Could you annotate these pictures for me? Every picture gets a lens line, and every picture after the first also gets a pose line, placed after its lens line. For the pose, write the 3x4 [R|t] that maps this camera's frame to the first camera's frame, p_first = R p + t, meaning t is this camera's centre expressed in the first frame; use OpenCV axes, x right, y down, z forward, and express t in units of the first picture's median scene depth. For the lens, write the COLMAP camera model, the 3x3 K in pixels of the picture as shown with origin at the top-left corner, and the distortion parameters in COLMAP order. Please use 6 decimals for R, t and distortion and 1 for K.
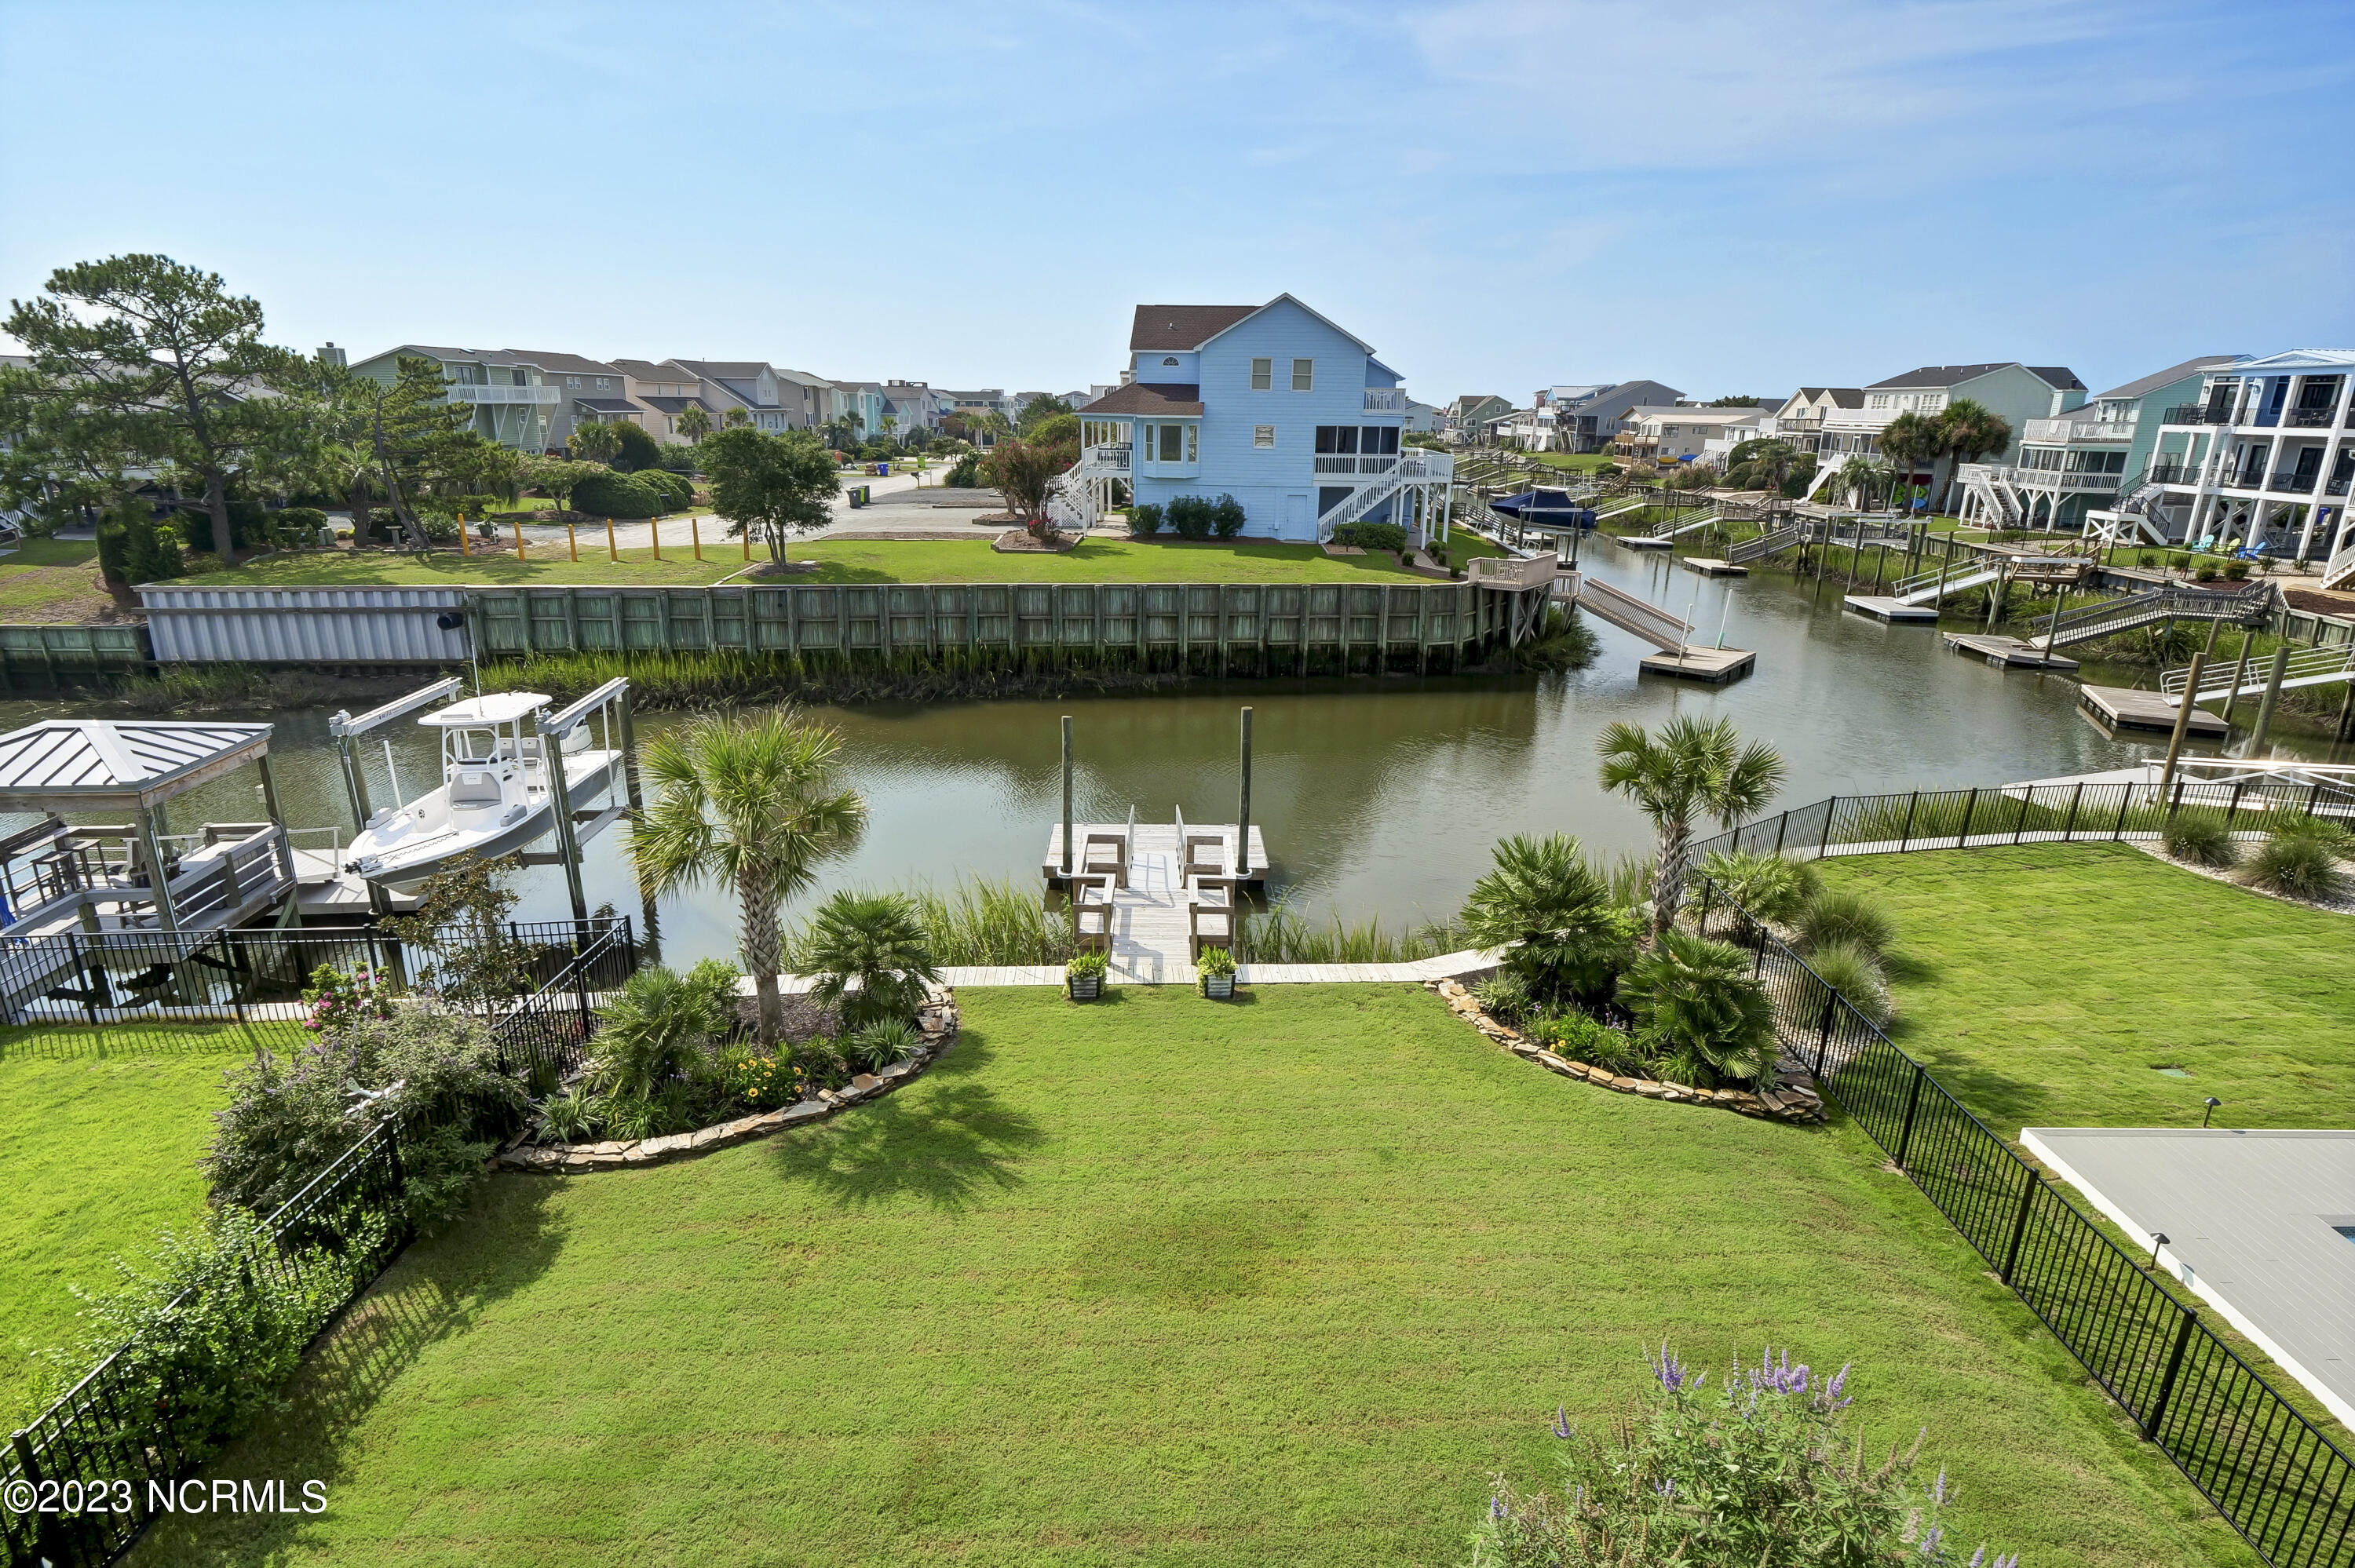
lens RADIAL K [[1160.7, 0, 1156.6], [0, 1160.7, 794.0], [0, 0, 1]] dist [-0.014792, -0.001583]
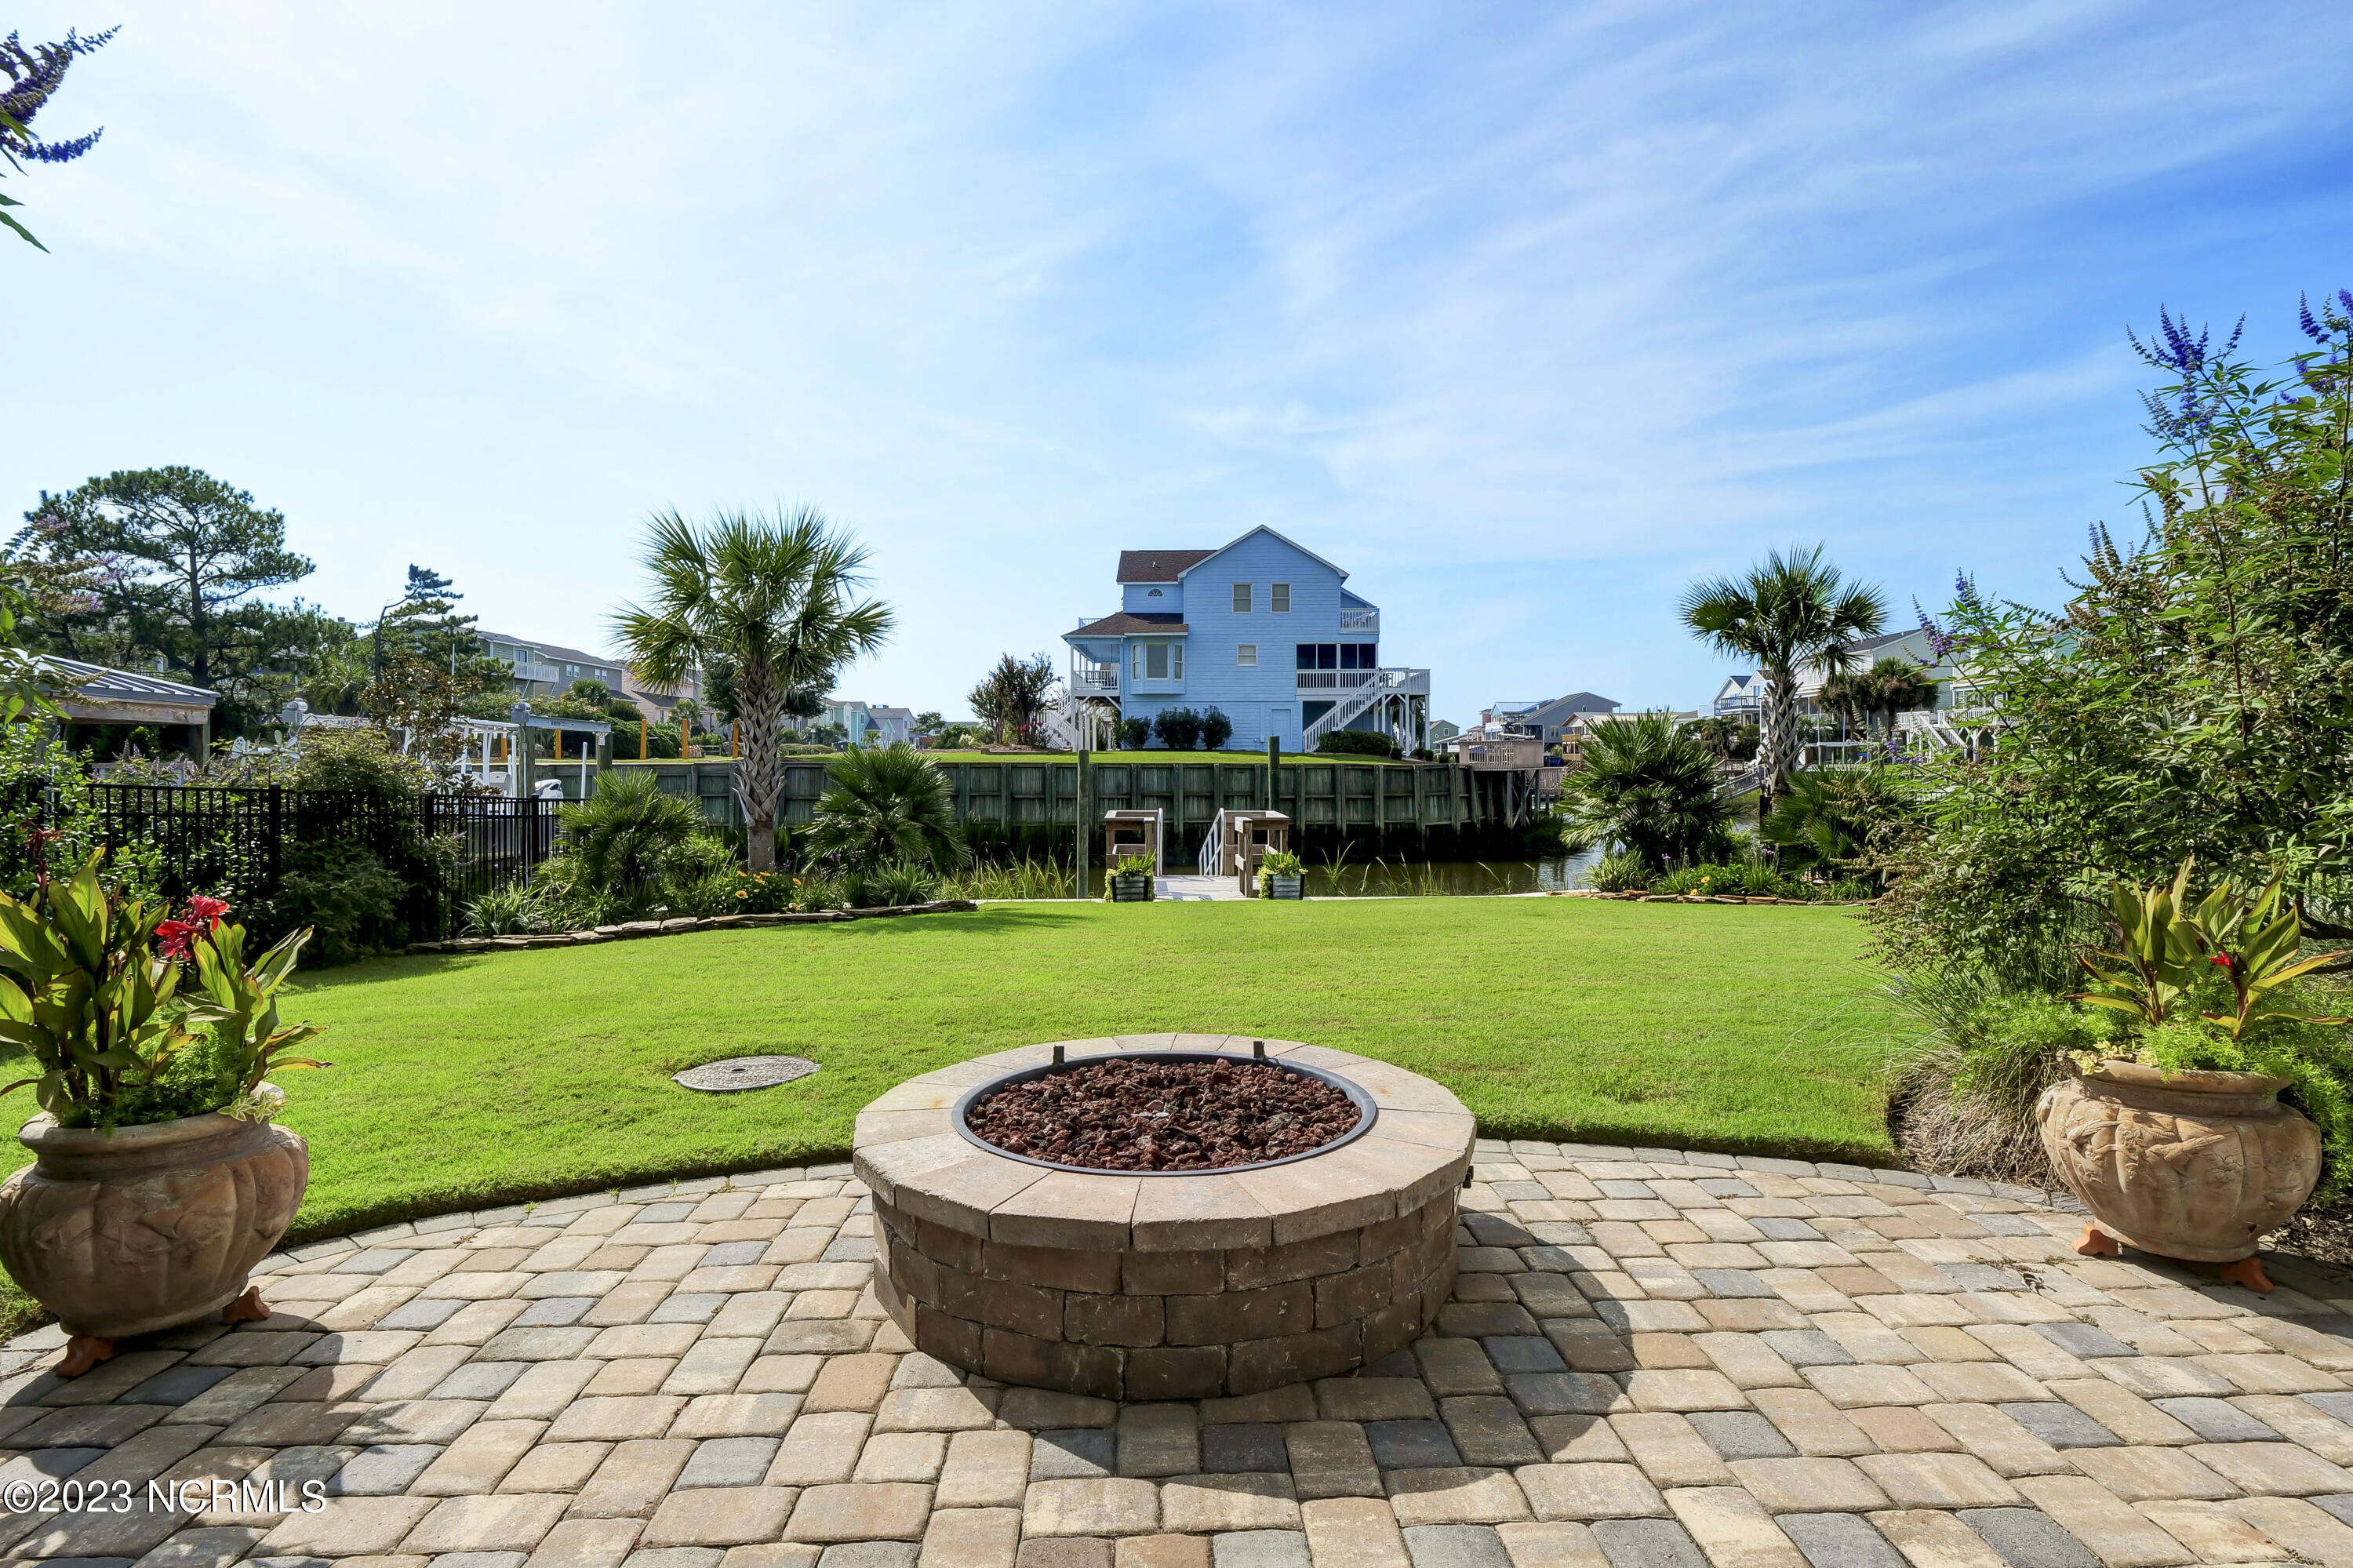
lens RADIAL K [[1159.9, 0, 1164.1], [0, 1159.9, 753.0], [0, 0, 1]] dist [-0.014792, -0.001583]
pose [[0.999295, -0.008029, 0.036679, -0.020261], [0.019120, 0.949544, -0.313050, 0.099398], [-0.032314, 0.313531, 0.949028, 0.043063]]
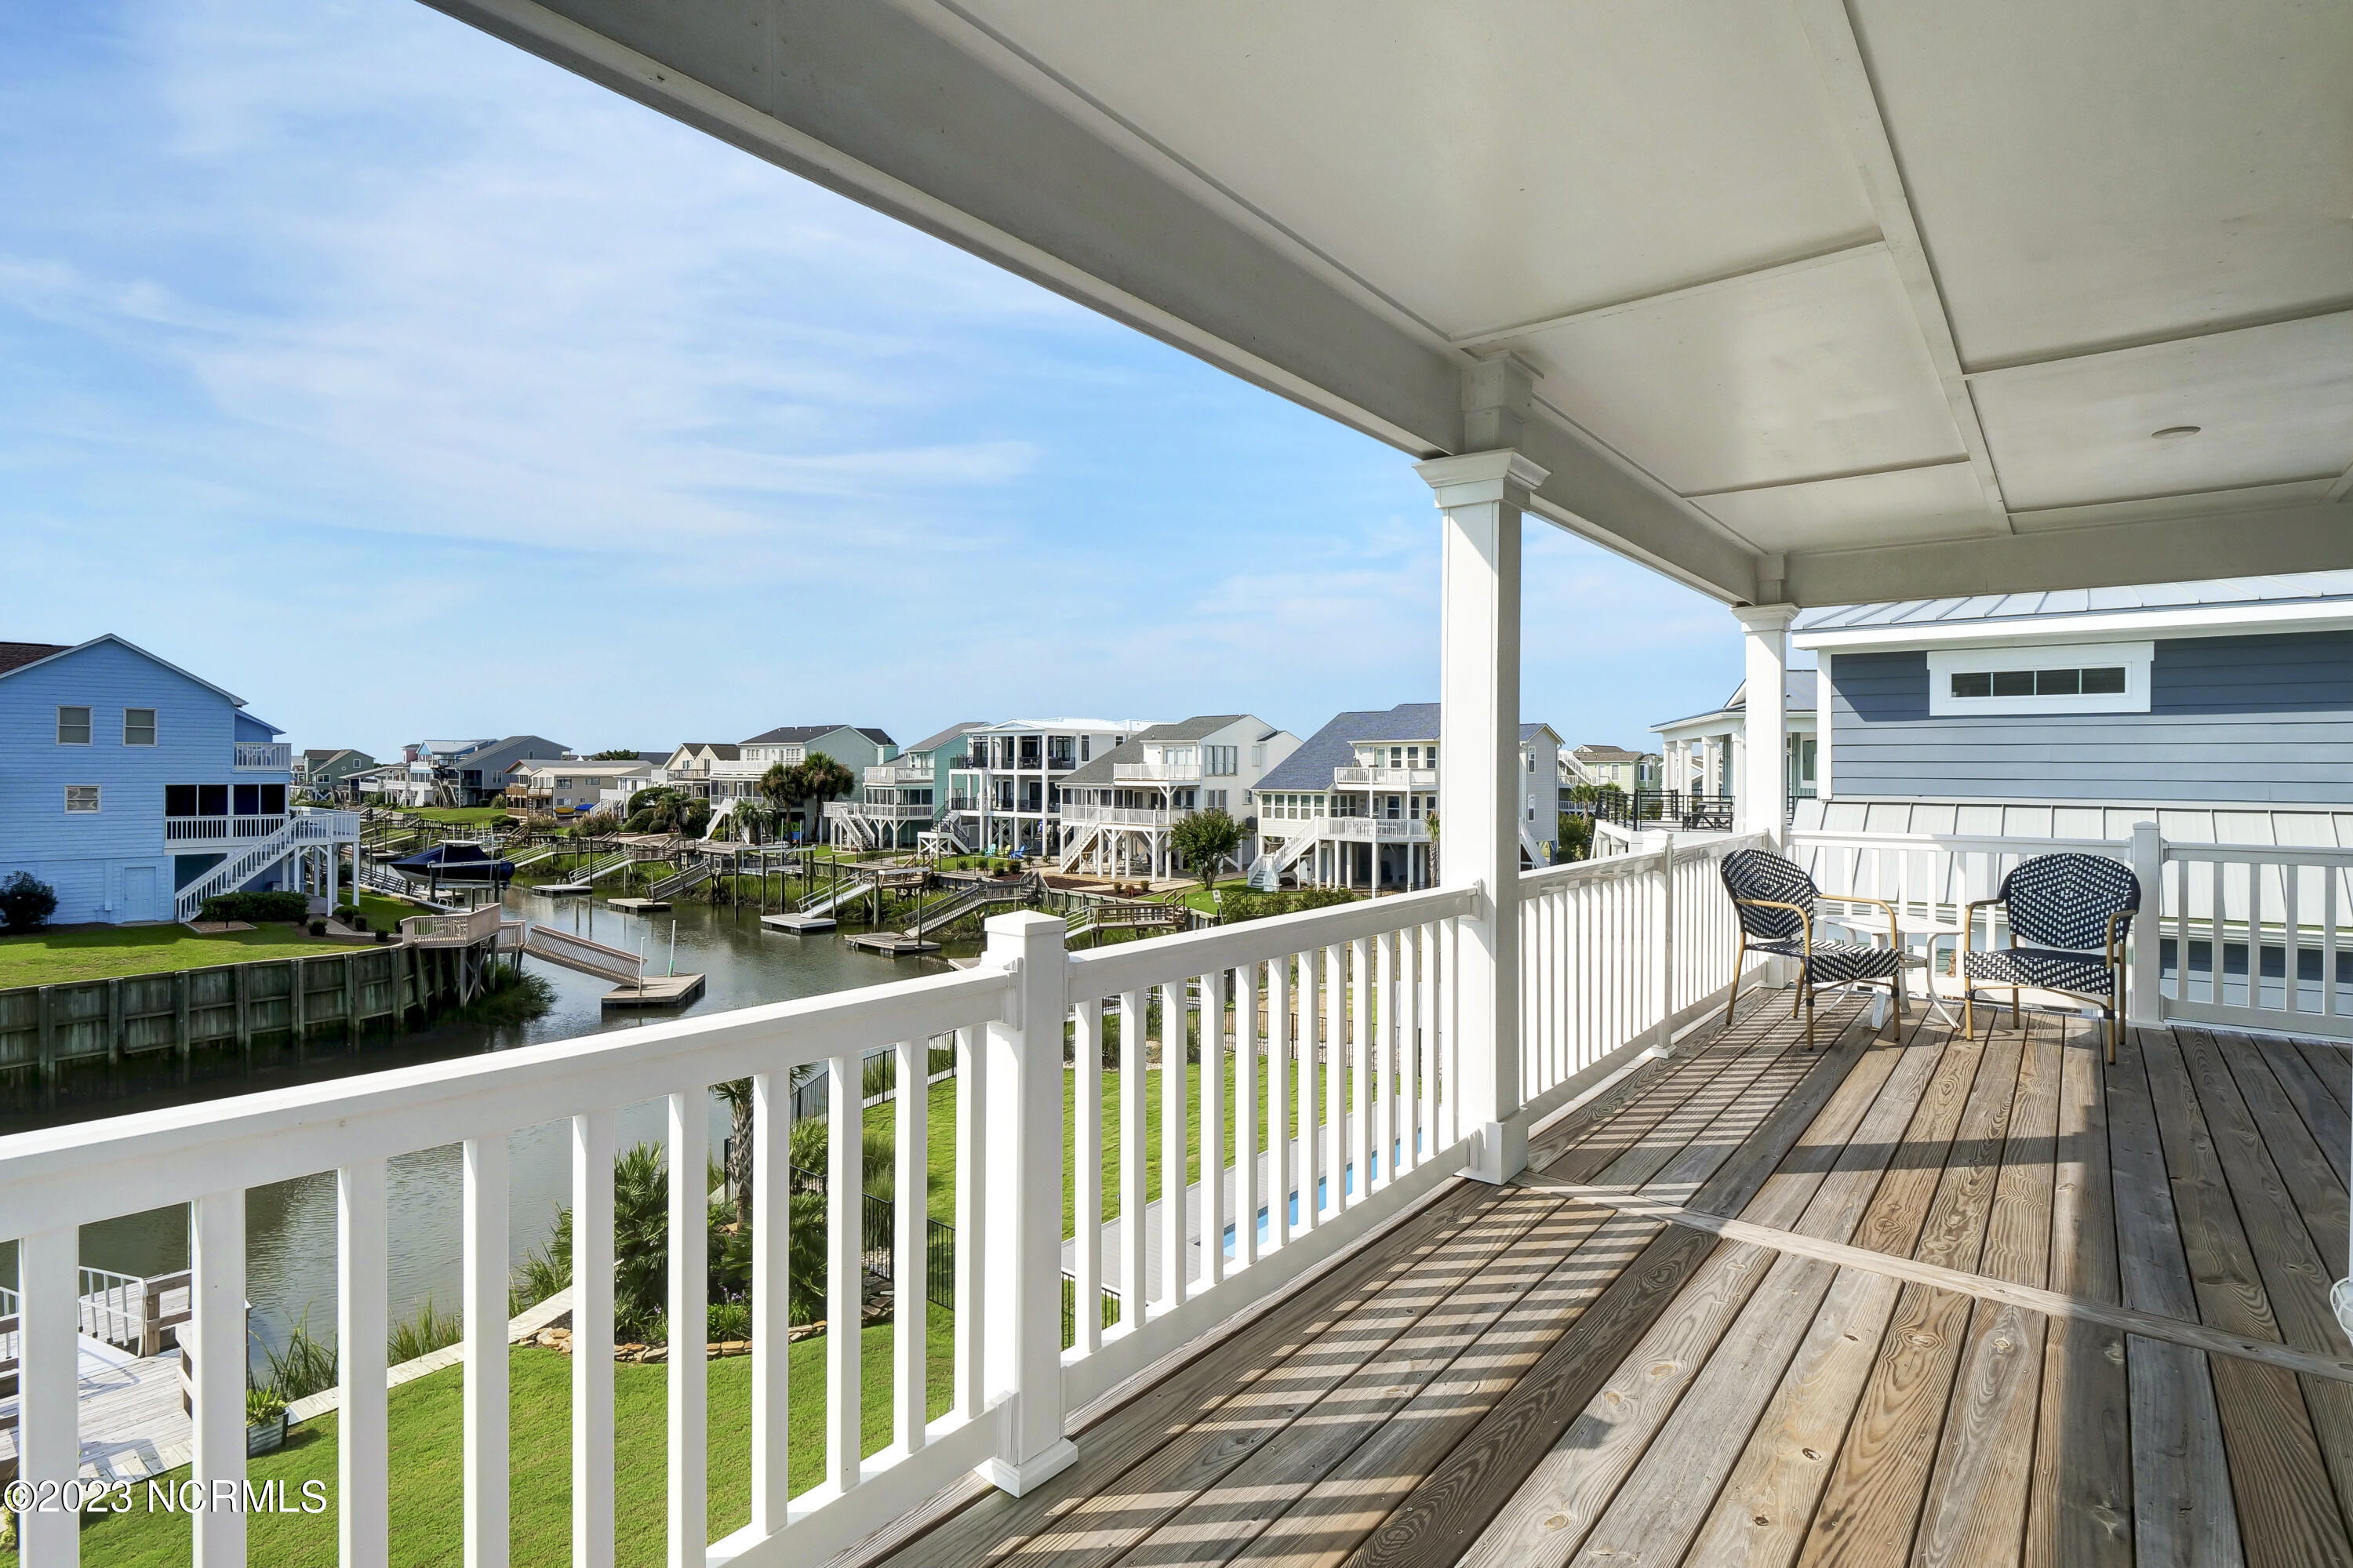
lens RADIAL K [[1159.9, 0, 1160.8], [0, 1159.9, 764.6], [0, 0, 1]] dist [-0.014792, -0.001583]
pose [[0.631574, -0.006233, 0.775290, -0.049223], [0.249077, 0.948592, -0.195279, 0.008748], [-0.734217, 0.316440, 0.600659, -0.030102]]
